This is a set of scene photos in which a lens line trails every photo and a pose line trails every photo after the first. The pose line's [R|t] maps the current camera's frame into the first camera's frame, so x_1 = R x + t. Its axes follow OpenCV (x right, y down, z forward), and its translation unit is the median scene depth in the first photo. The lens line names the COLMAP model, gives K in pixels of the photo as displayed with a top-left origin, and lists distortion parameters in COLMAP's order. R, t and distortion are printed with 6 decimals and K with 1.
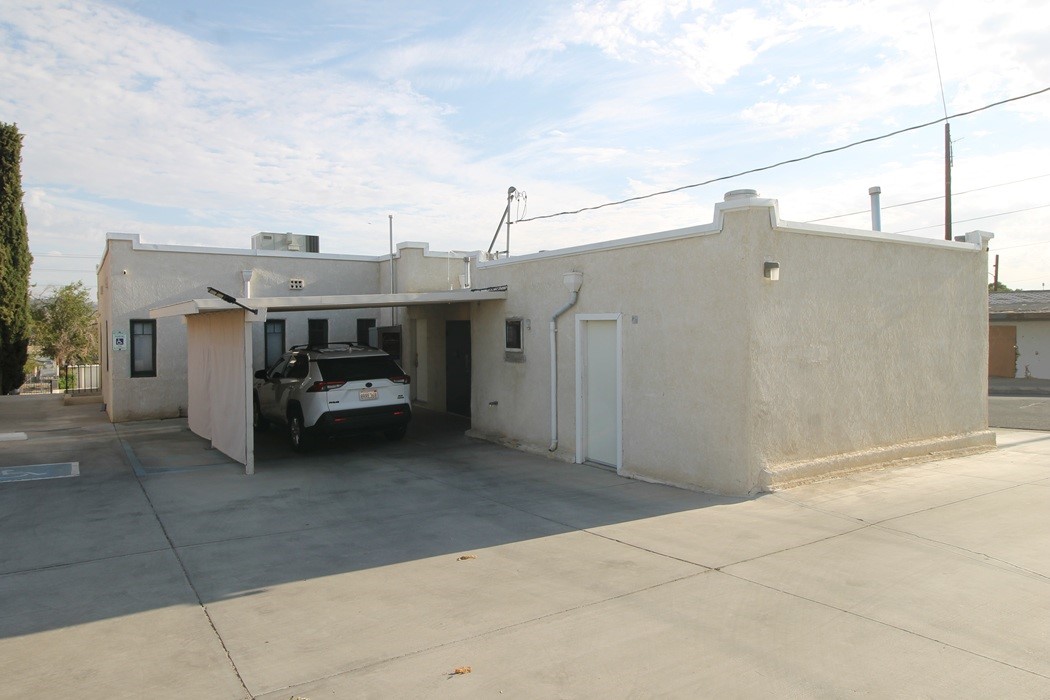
lens RADIAL K [[687.0, 0, 525.0], [0, 687.0, 350.0], [0, 0, 1]] dist [0.003017, 0.000187]
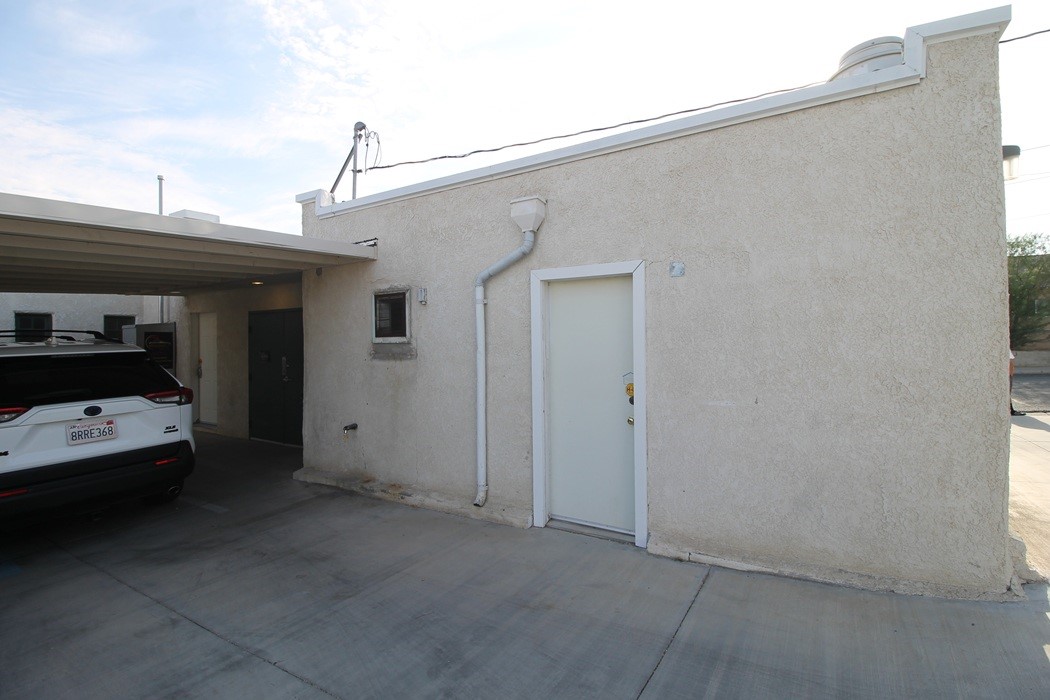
lens RADIAL K [[485.2, 0, 523.5], [0, 485.2, 341.3], [0, 0, 1]] dist [-0.003850, -0.007414]
pose [[0.903470, -0.002192, 0.428645, -0.097453], [0.021978, 0.998909, -0.041214, 0.022173], [-0.428087, 0.046656, 0.902533, 0.558502]]
